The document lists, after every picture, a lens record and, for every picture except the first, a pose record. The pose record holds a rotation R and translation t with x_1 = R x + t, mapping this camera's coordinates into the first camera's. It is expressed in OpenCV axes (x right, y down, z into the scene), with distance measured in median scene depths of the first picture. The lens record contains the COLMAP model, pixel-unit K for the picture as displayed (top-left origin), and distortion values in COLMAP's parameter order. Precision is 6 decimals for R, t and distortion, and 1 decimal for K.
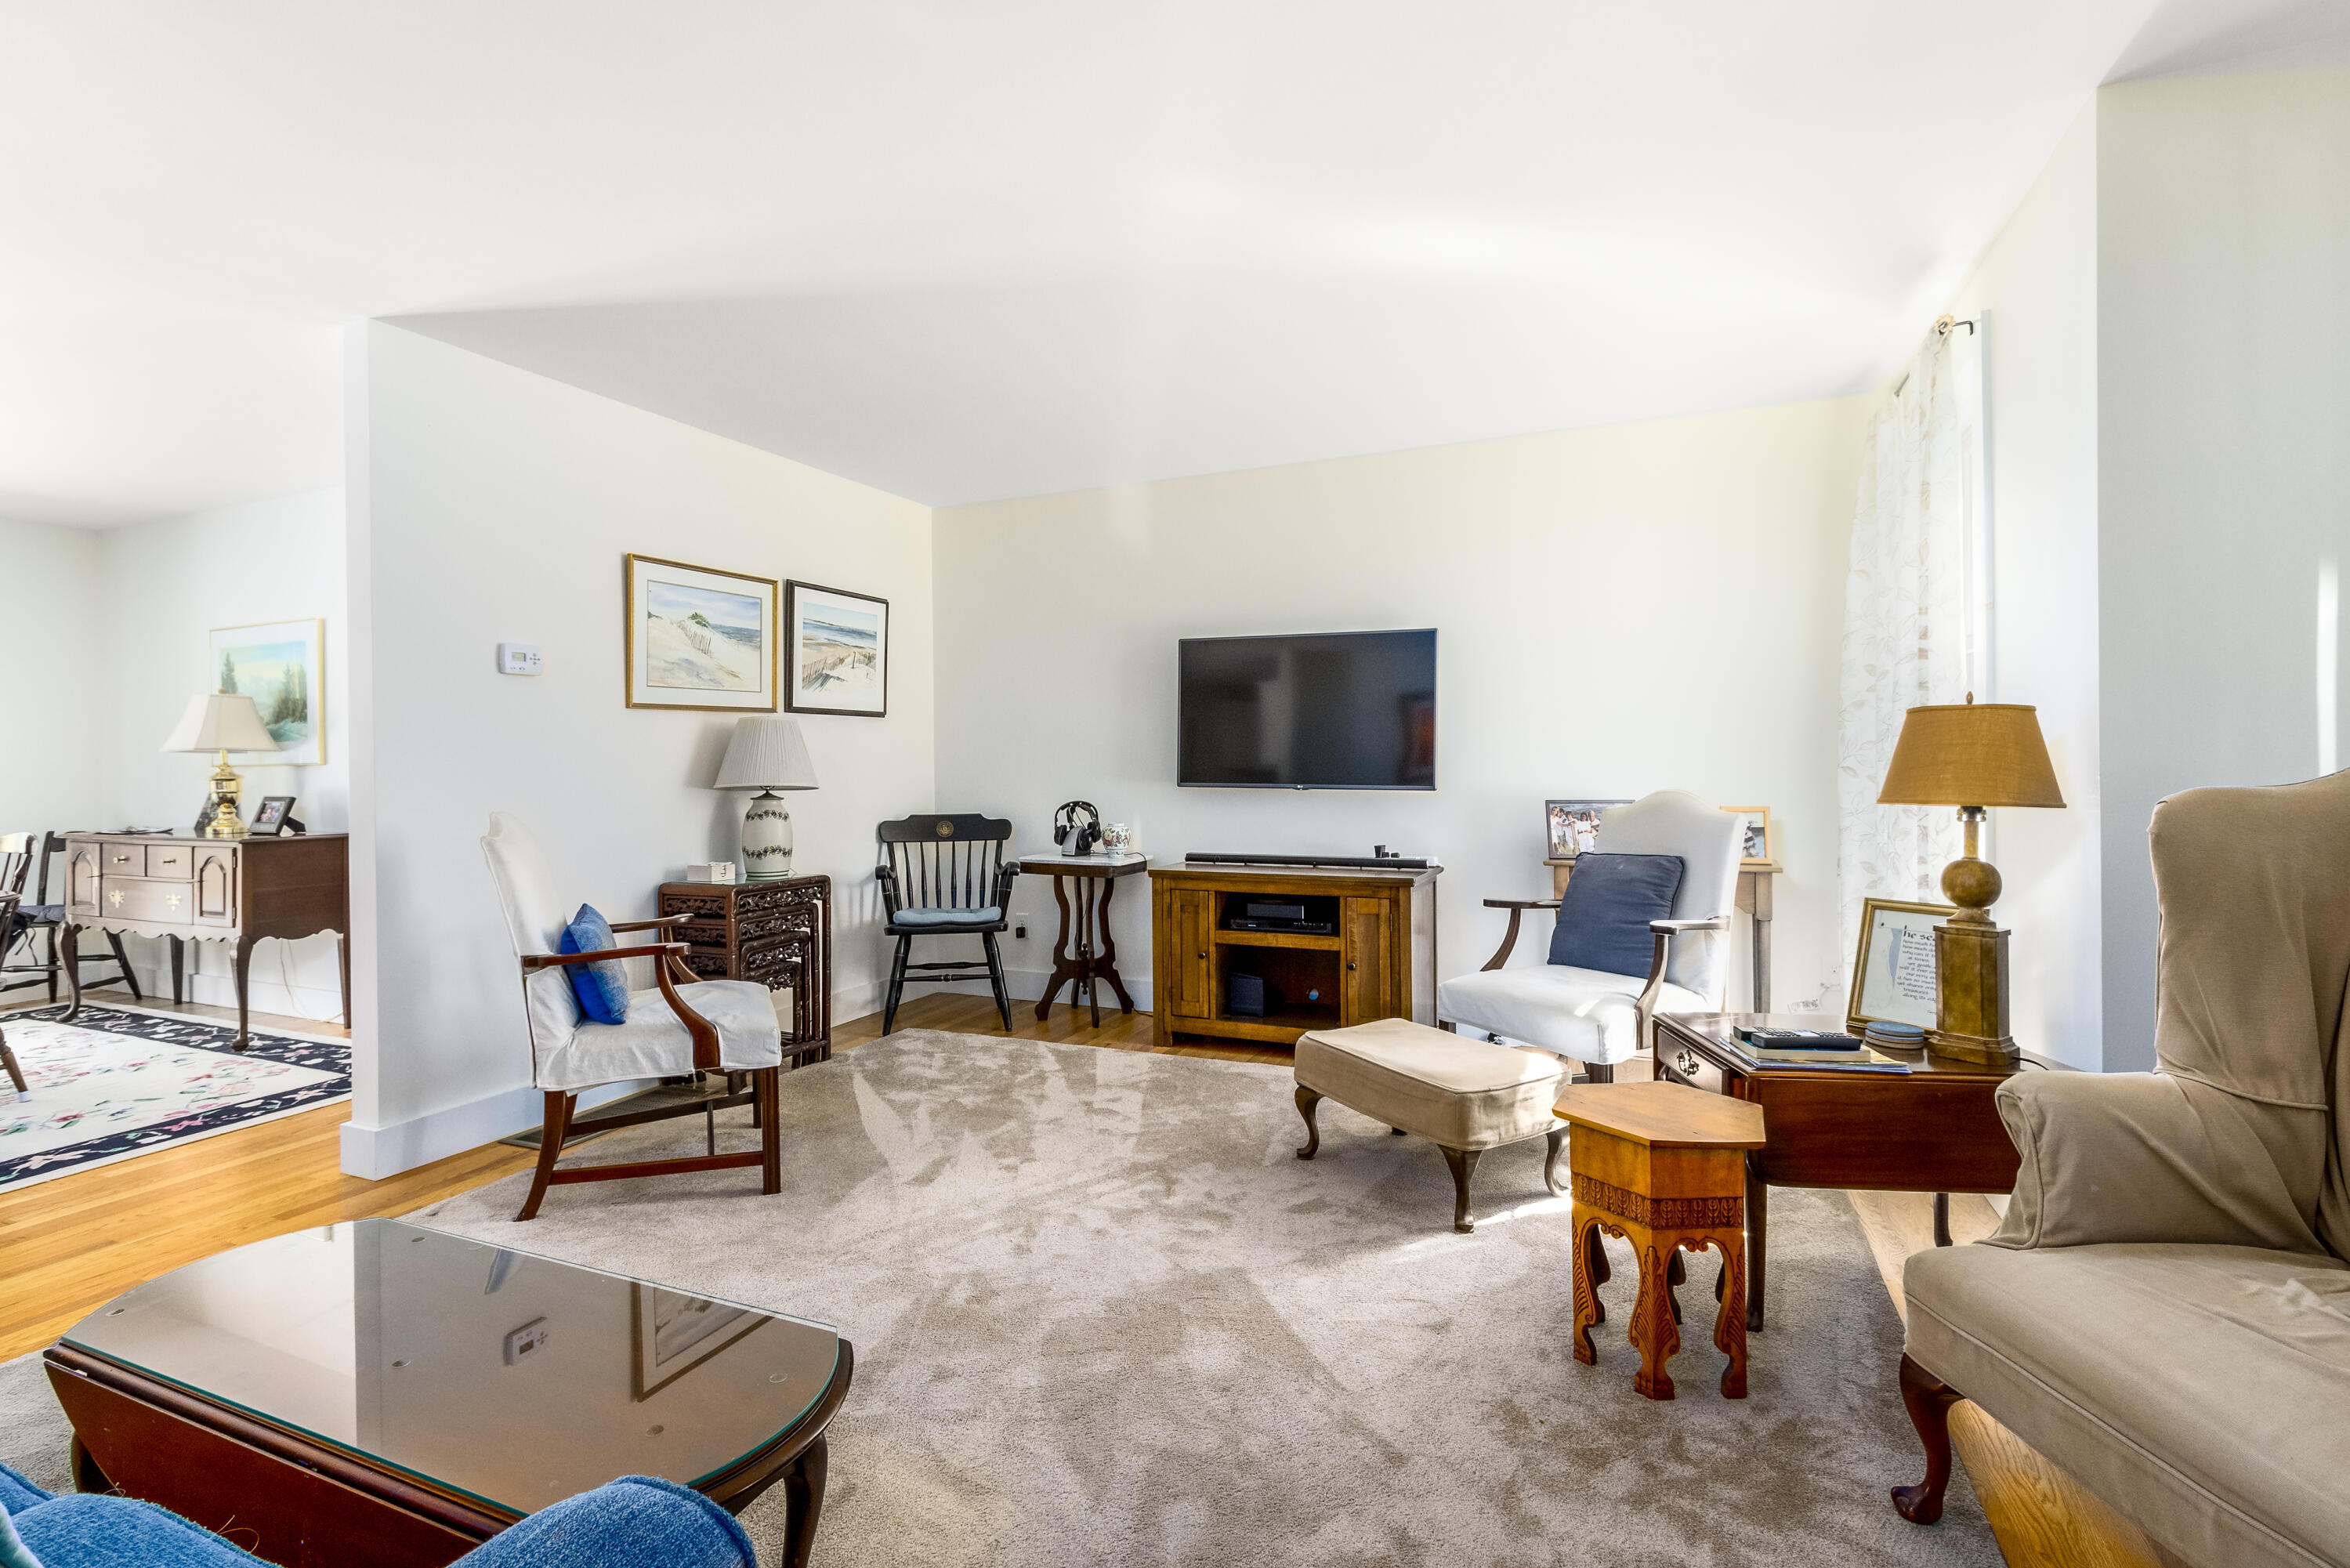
lens RADIAL K [[1109.9, 0, 1170.9], [0, 1109.9, 764.7], [0, 0, 1]] dist [0.002275, 0.000044]
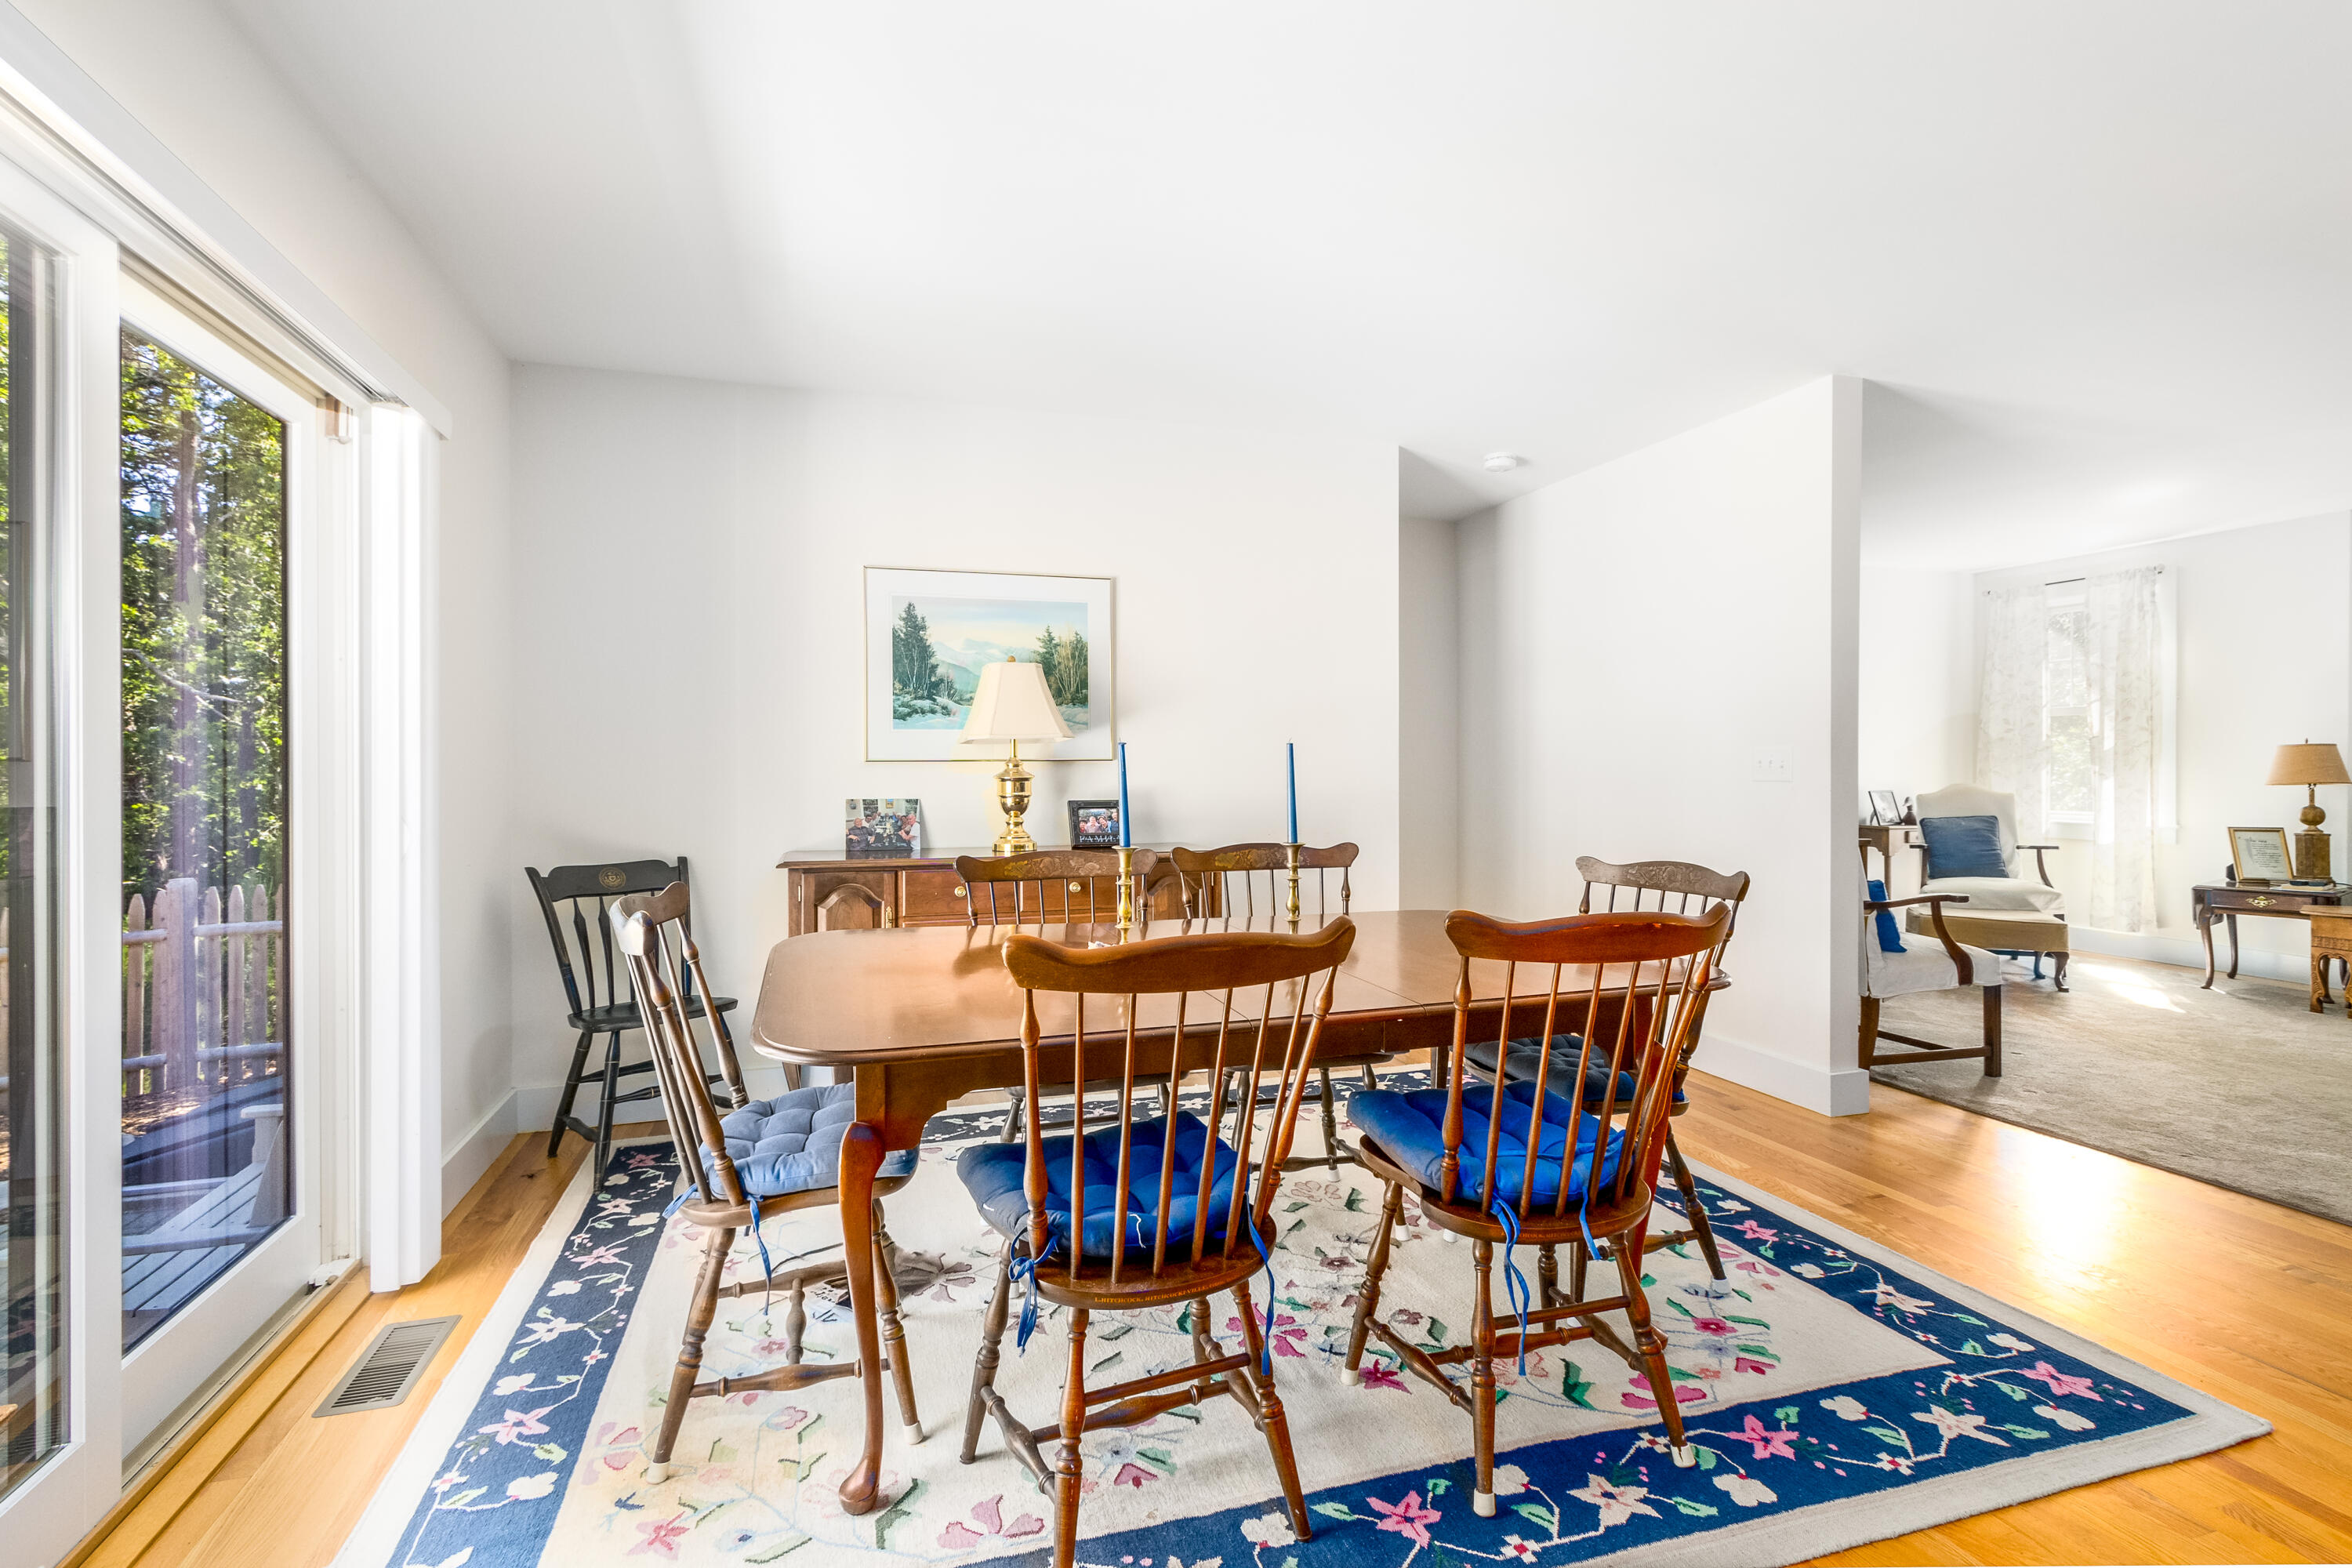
lens RADIAL K [[1110.9, 0, 1171.9], [0, 1110.9, 764.7], [0, 0, 1]] dist [0.002275, 0.000044]
pose [[0.745126, 0.004809, 0.666906, -1.290488], [-0.004424, 0.999988, -0.002268, 0.004516], [-0.666909, -0.001261, 0.745139, 0.381082]]
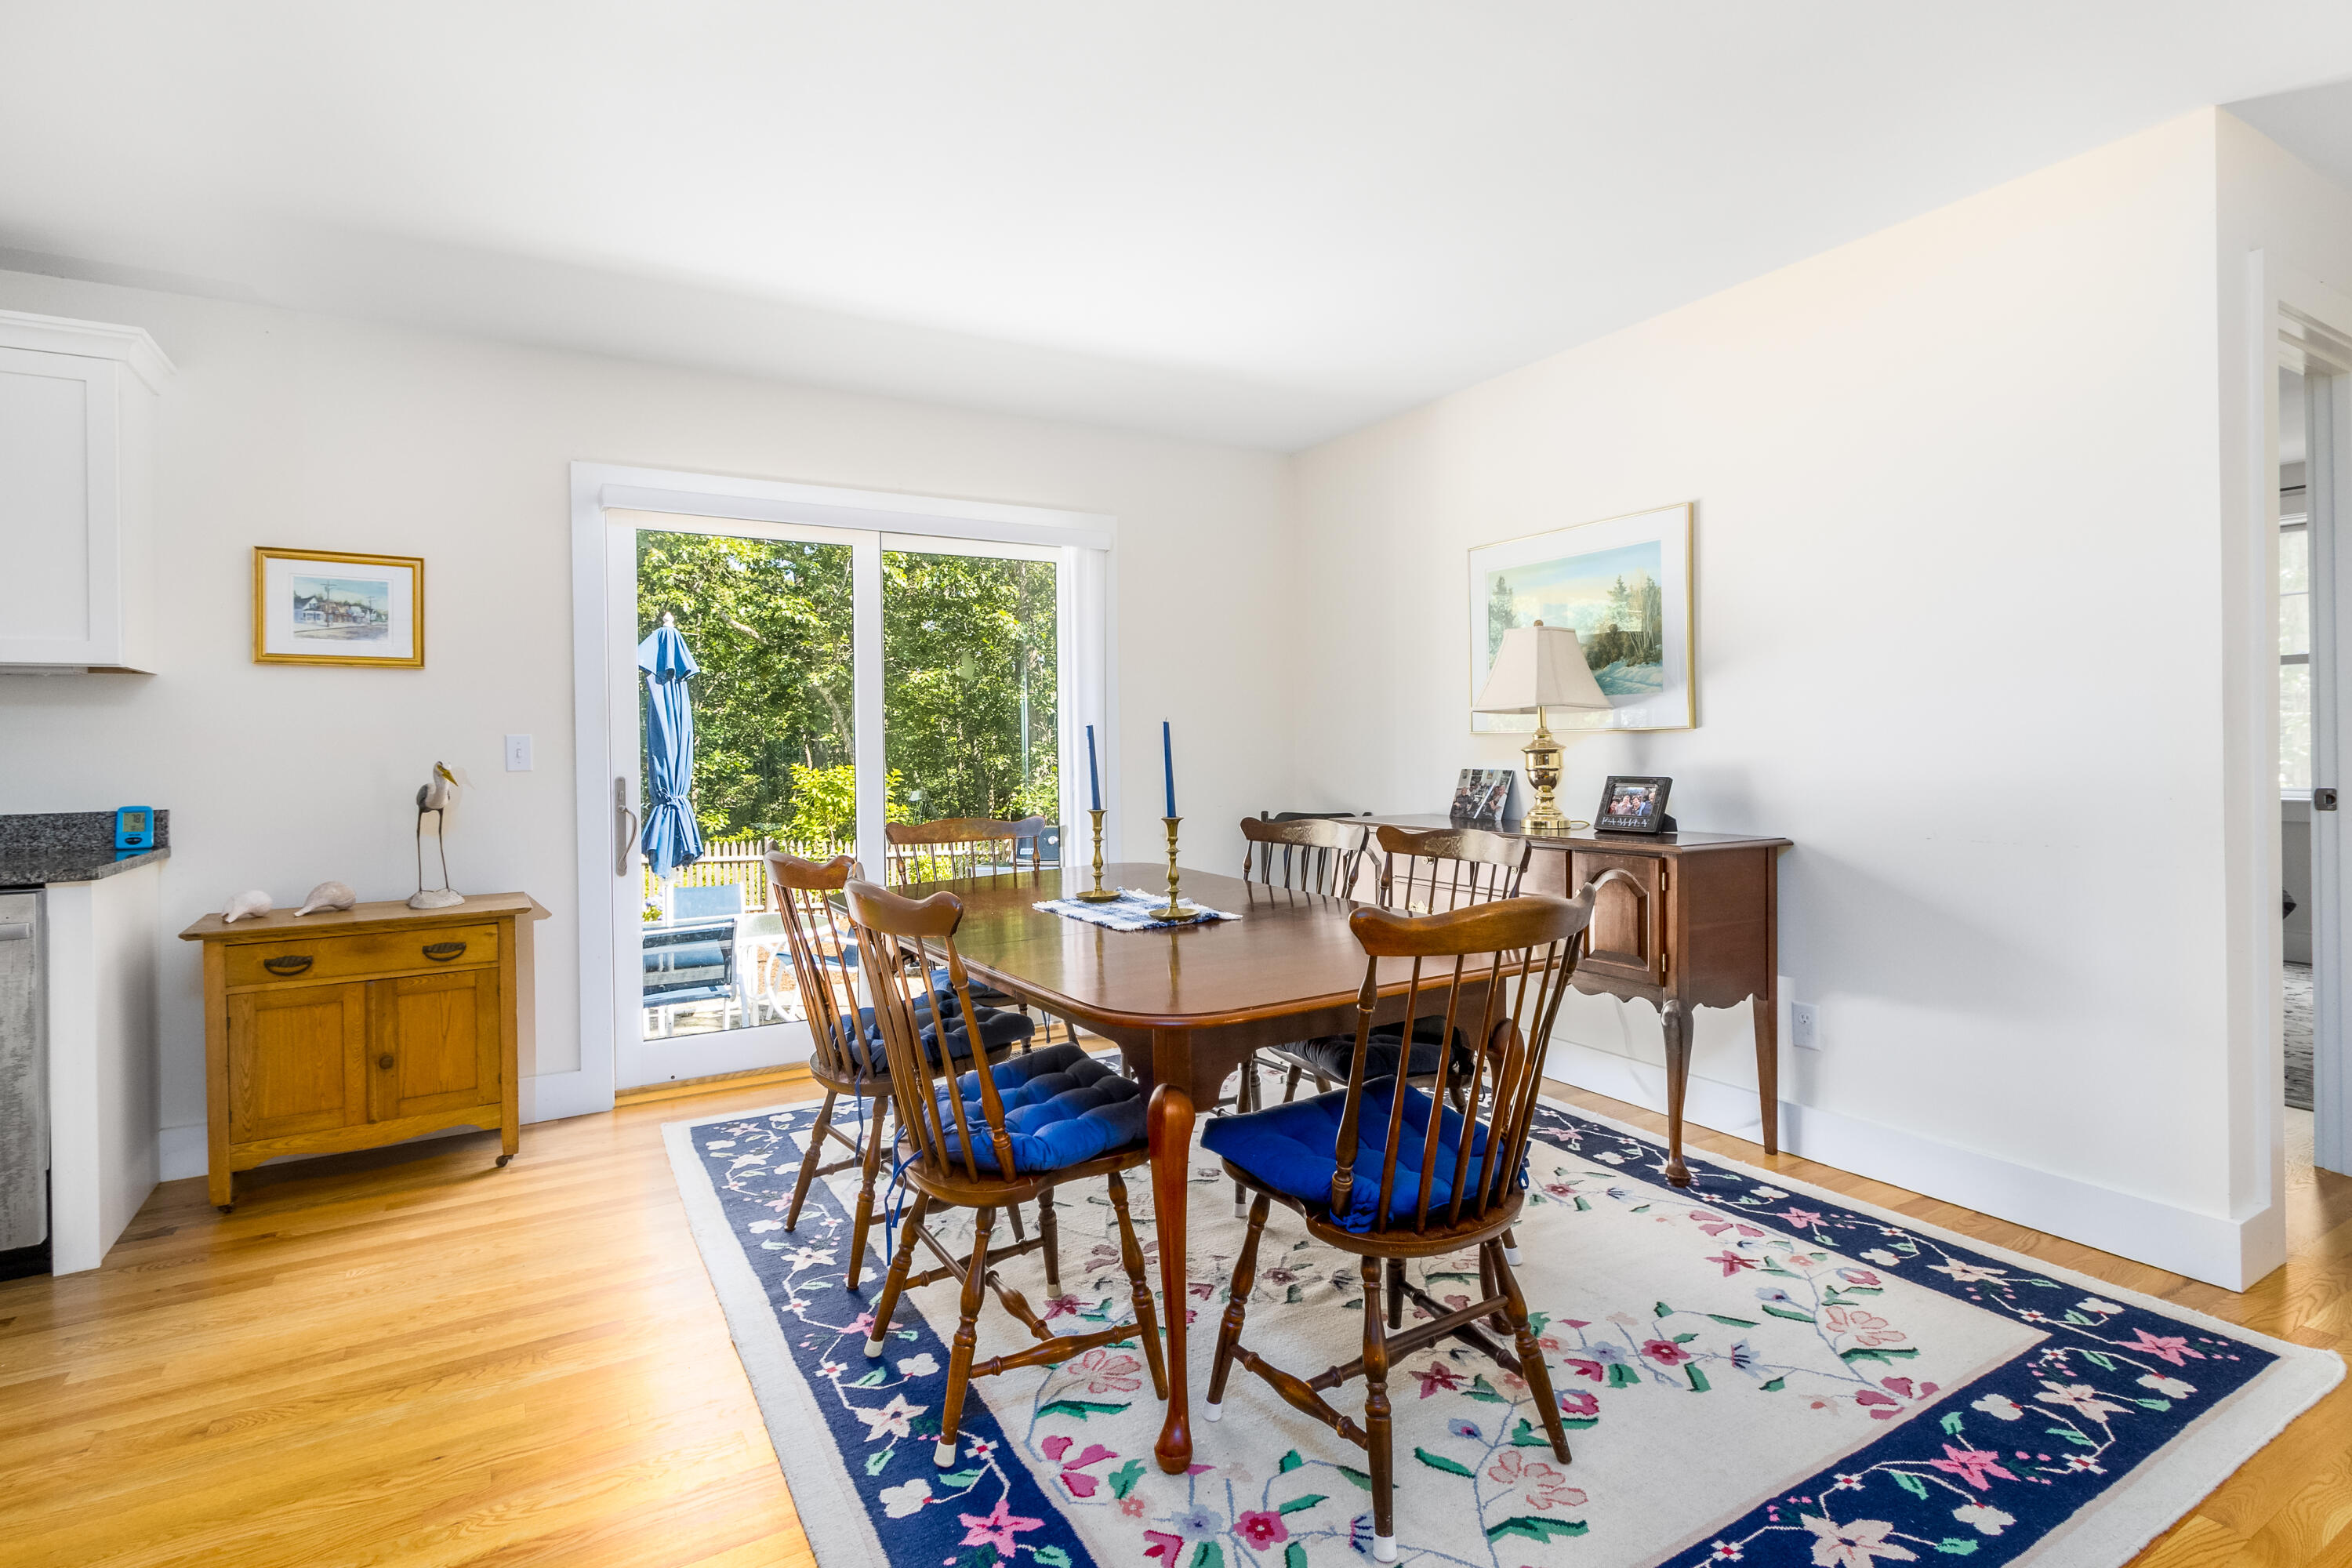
lens RADIAL K [[1128.7, 0, 1152.6], [0, 1128.7, 750.7], [0, 0, 1]] dist [-0.006449, -0.000715]
pose [[0.813524, -0.003049, -0.581523, -0.650961], [0.010131, 0.999909, 0.008930, 0.003916], [0.581443, -0.013157, 0.813481, 0.290569]]
